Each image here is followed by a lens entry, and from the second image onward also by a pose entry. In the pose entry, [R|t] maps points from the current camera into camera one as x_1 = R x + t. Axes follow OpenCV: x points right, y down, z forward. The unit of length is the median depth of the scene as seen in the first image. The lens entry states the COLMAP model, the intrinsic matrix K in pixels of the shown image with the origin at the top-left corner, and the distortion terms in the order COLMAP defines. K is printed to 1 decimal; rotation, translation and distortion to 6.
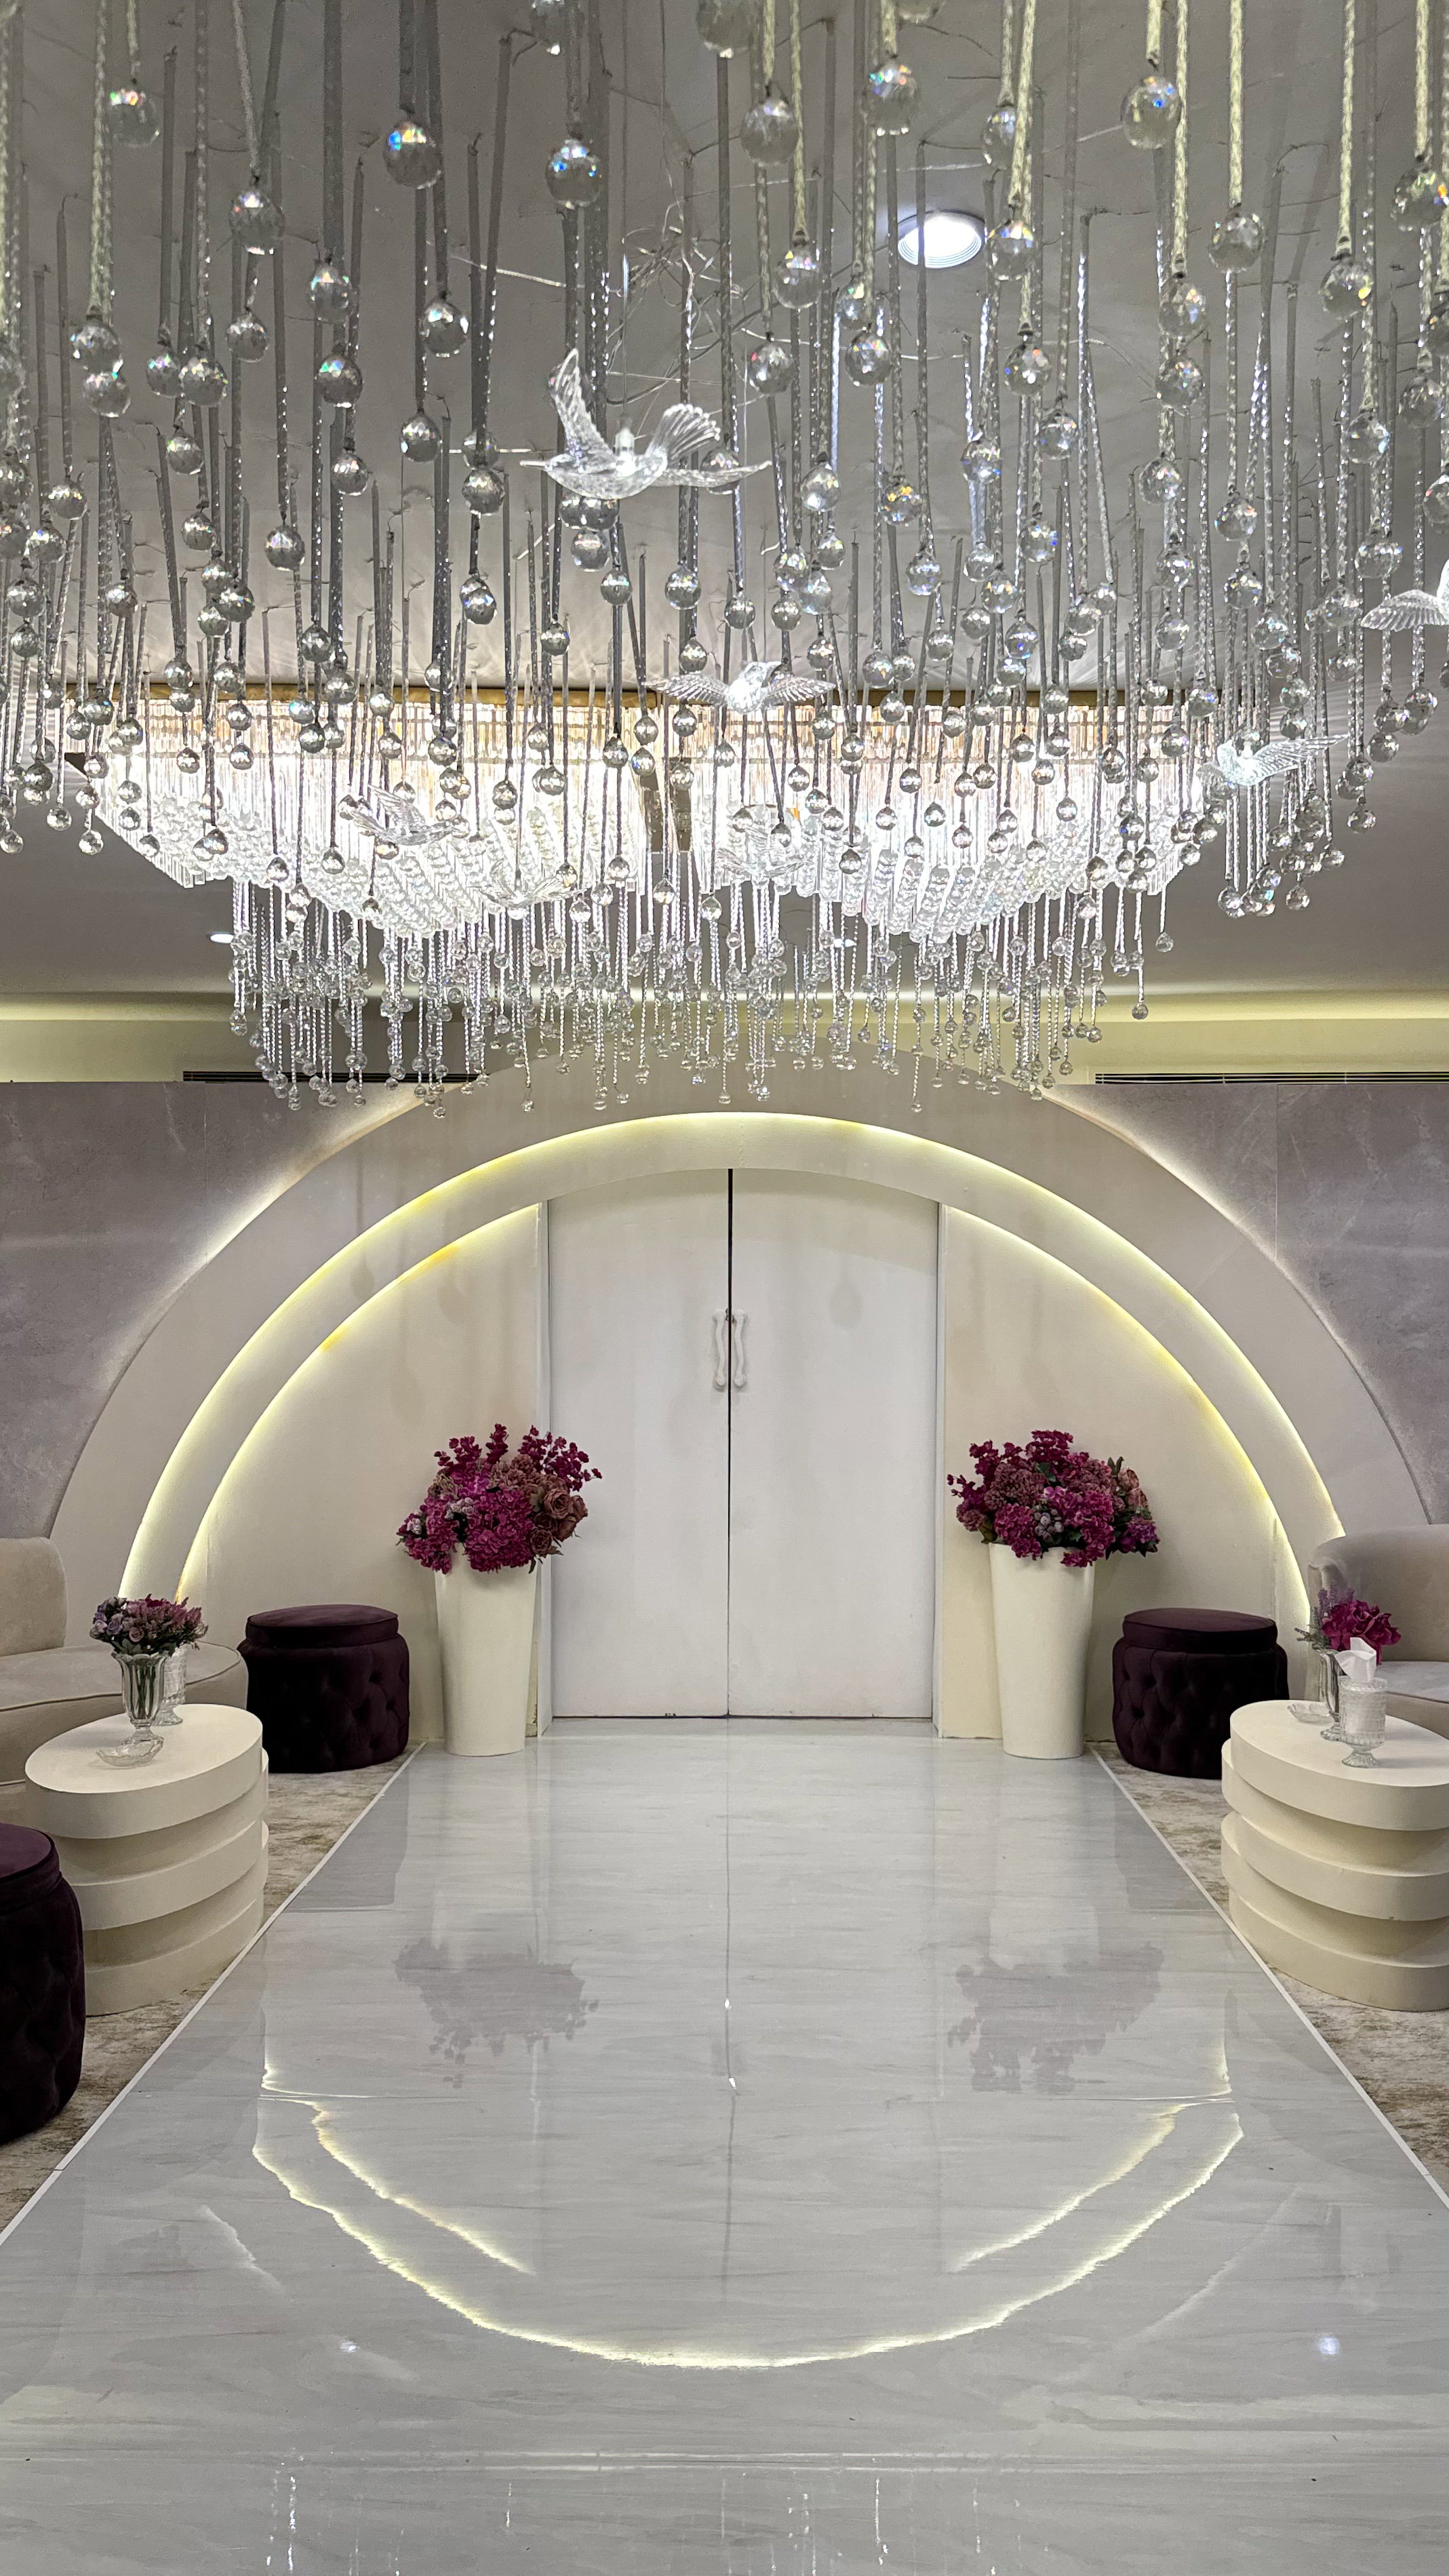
lens RADIAL K [[1929.1, 0, 766.9], [0, 1929.1, 1365.6], [0, 0, 1]] dist [0.102197, -0.005129]
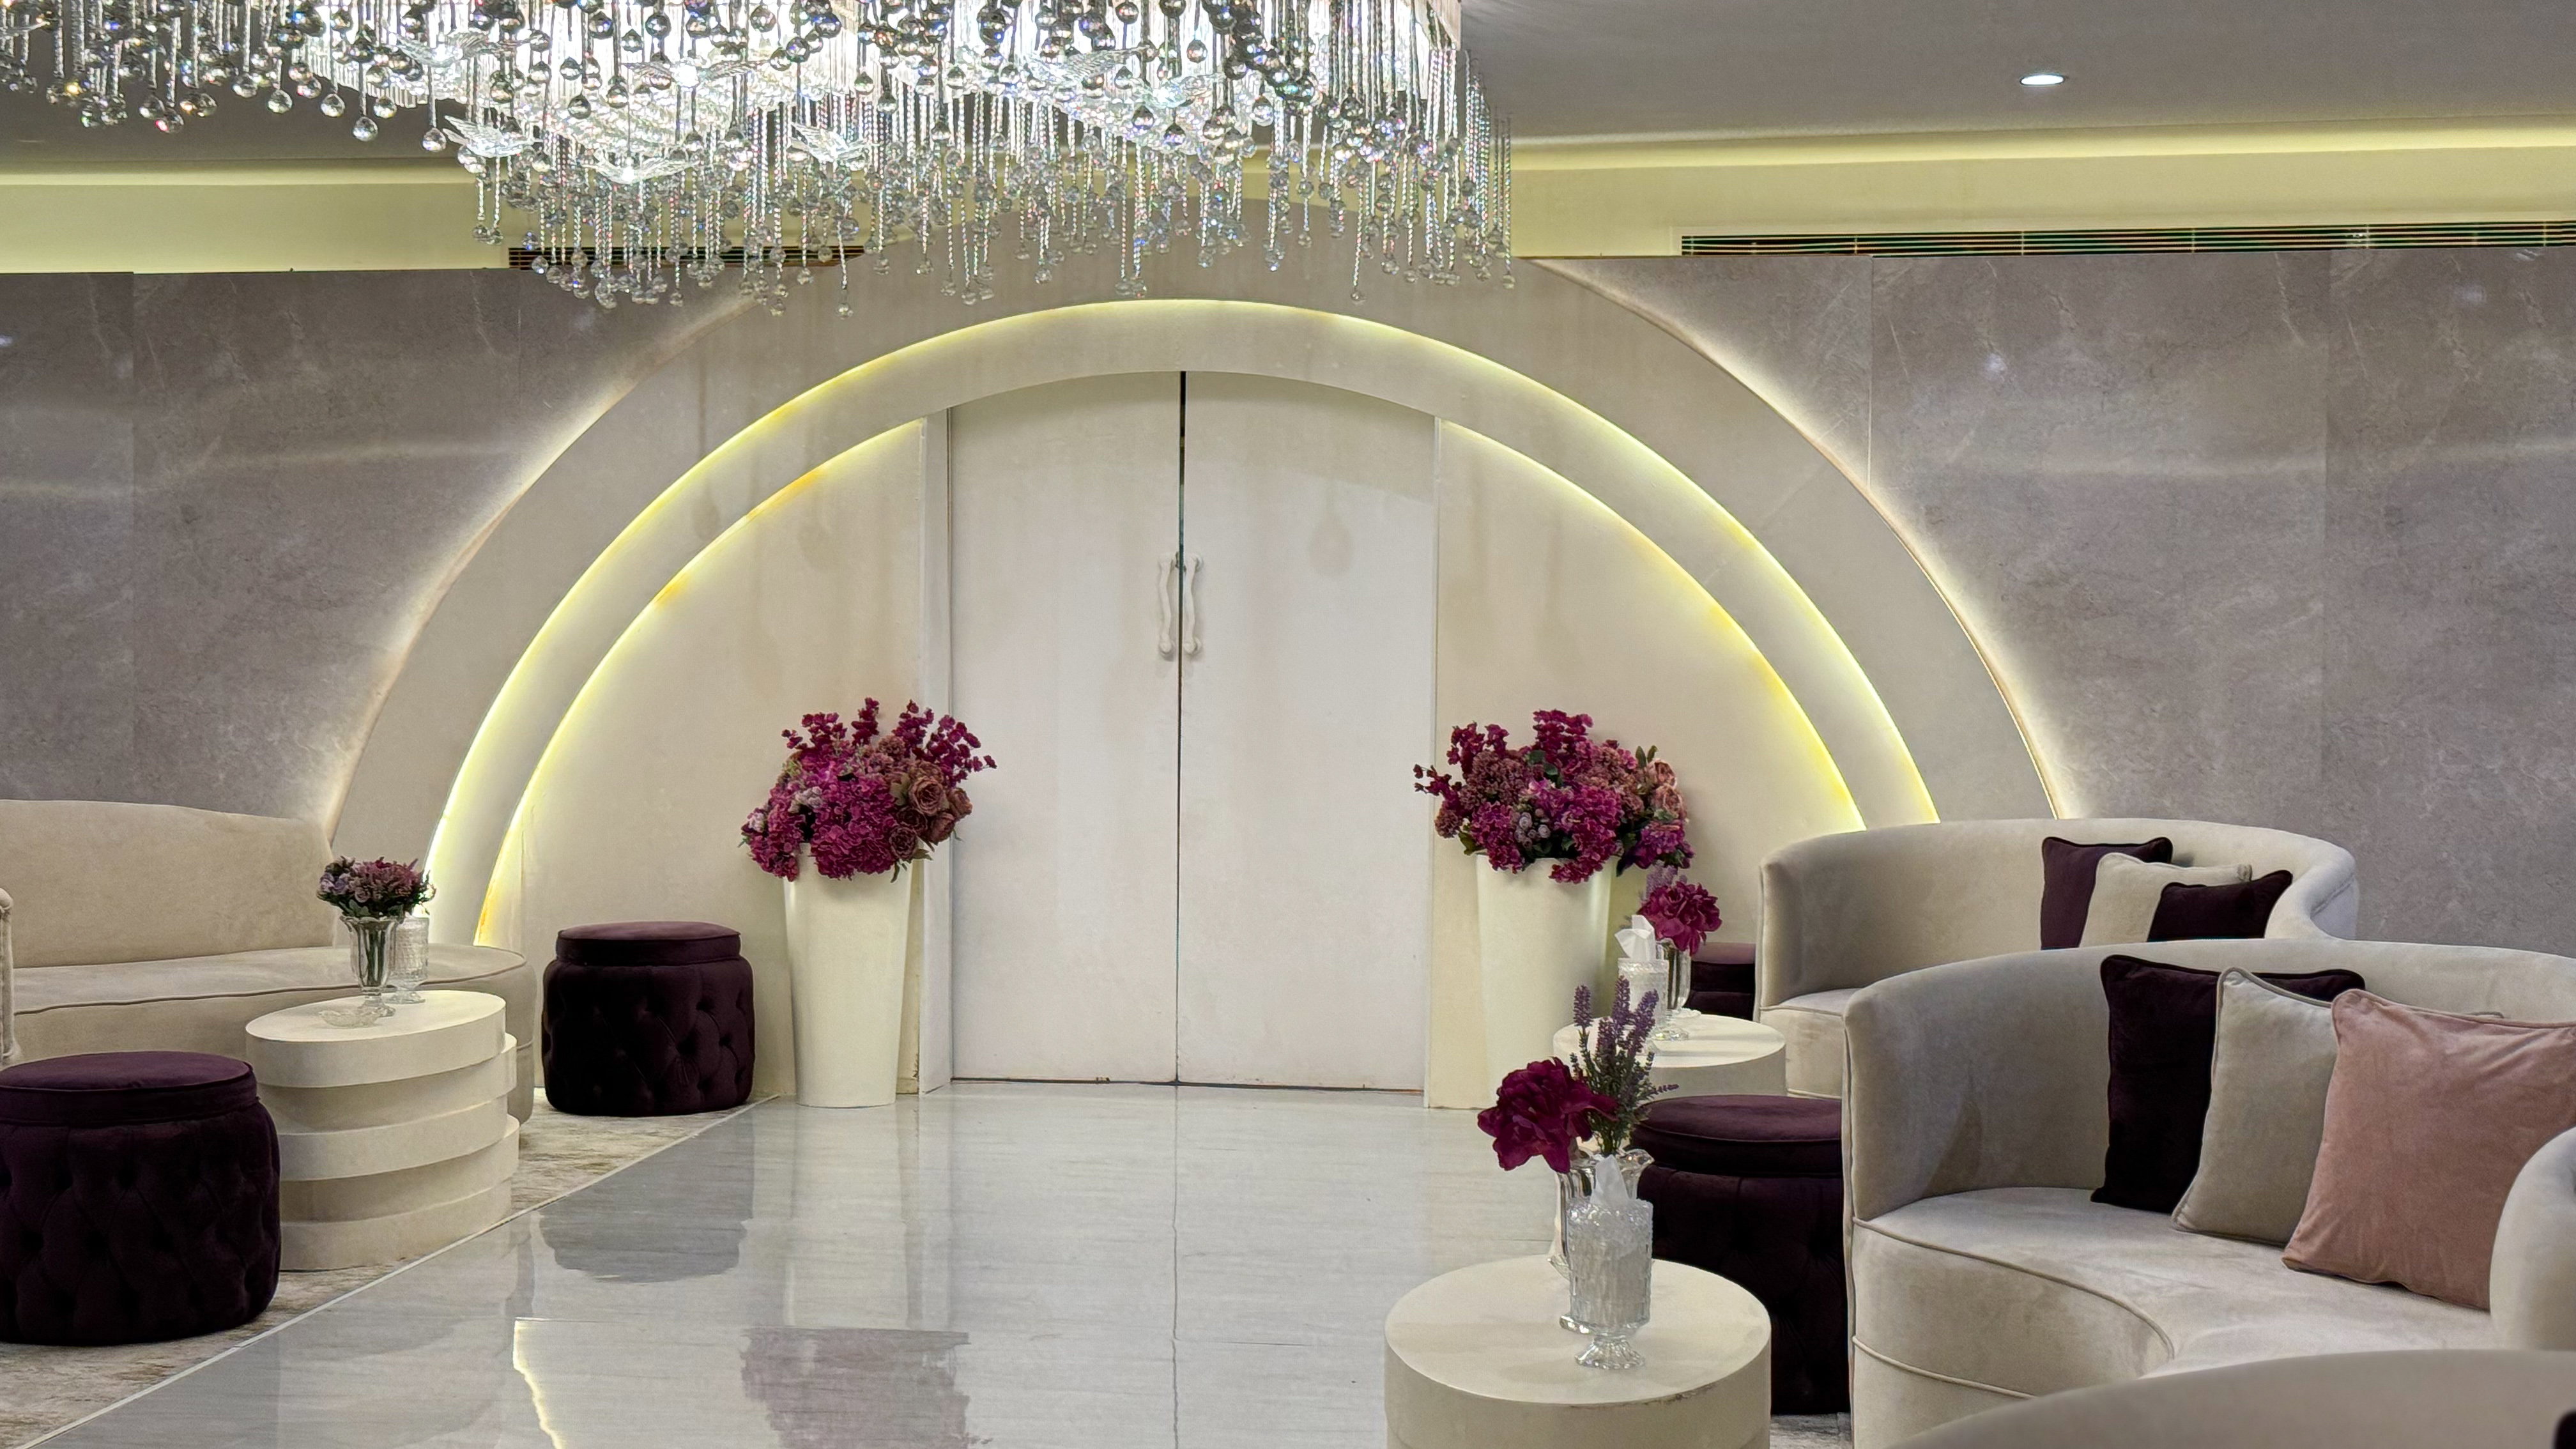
lens RADIAL K [[3636.6, 0, 1281.6], [0, 3636.6, 721.3], [0, 0, 1]] dist [0.136789, 0.000000]
pose [[0.988940, 0.007904, -0.148108, 0.255528], [-0.005264, 0.999820, 0.018208, 0.011955], [0.148225, -0.017227, 0.988804, -0.462609]]
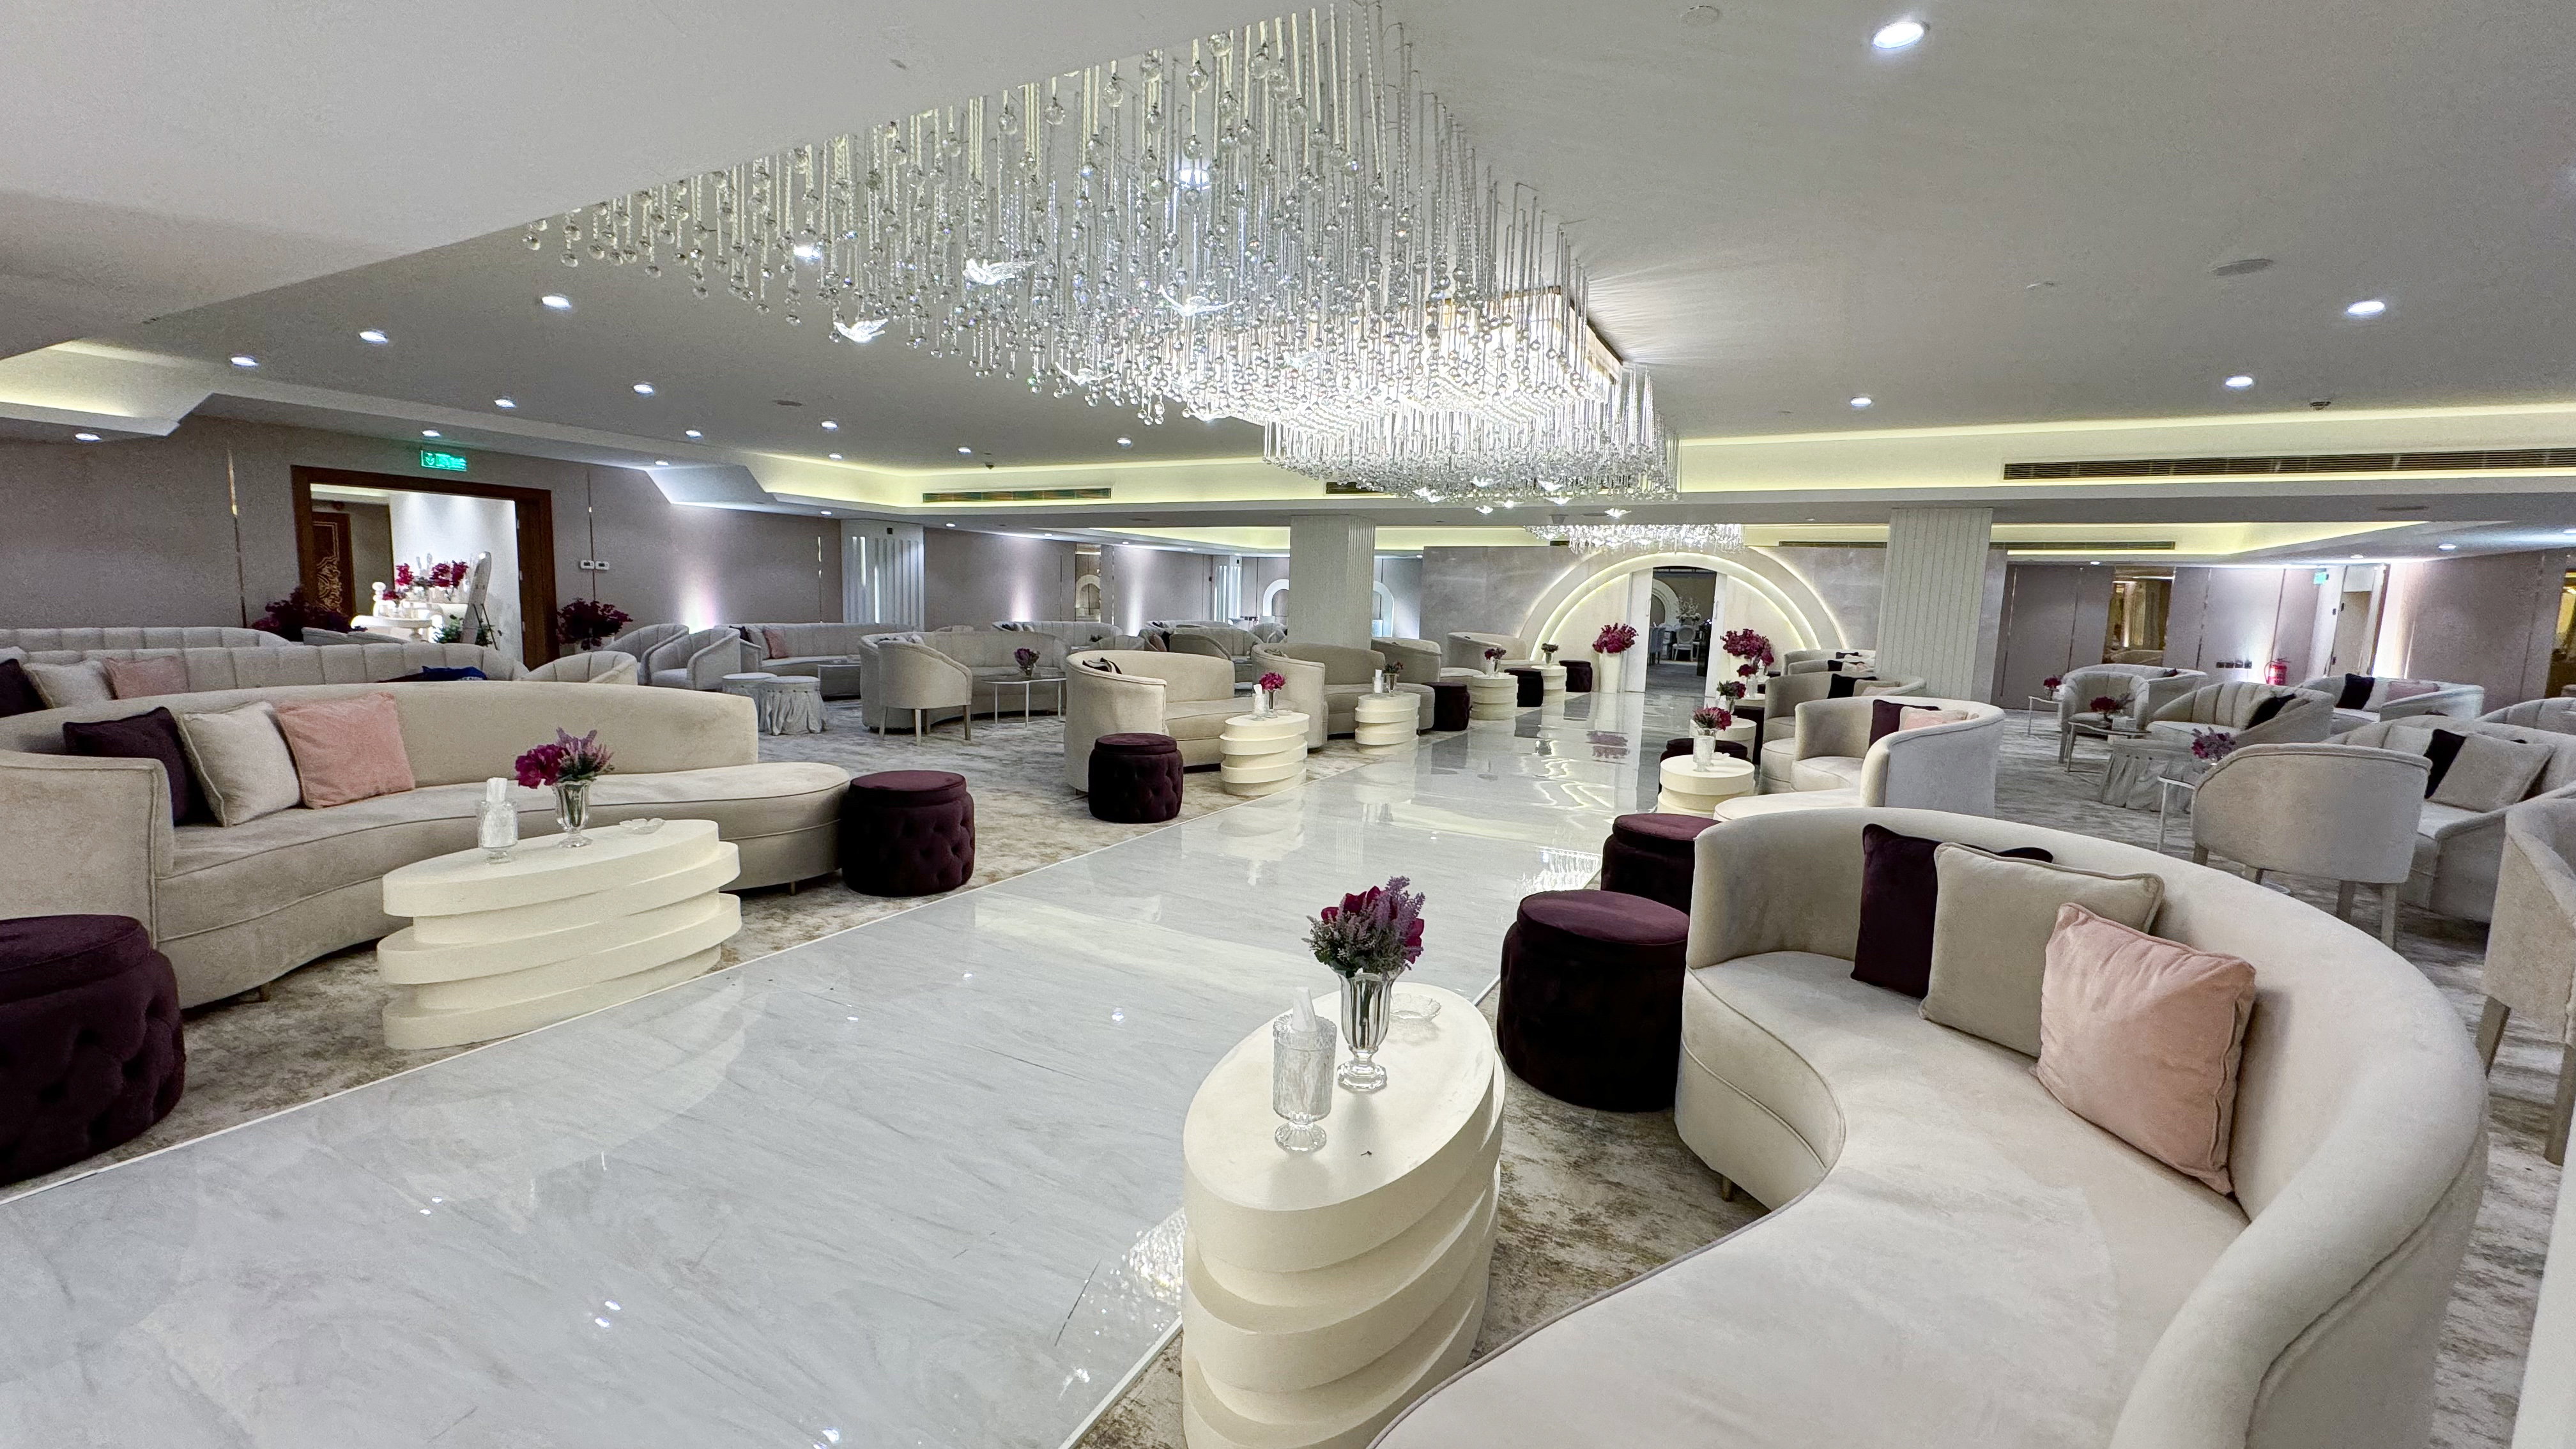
lens RADIAL K [[1033.4, 0, 1284.4], [0, 1033.4, 718.8], [0, 0, 1]] dist [0.001927, 0.000618]
pose [[0.884681, 0.080060, -0.459271, 0.311222], [-0.036741, 0.994053, 0.102510, 0.035006], [0.464747, -0.073815, 0.882361, -1.556404]]
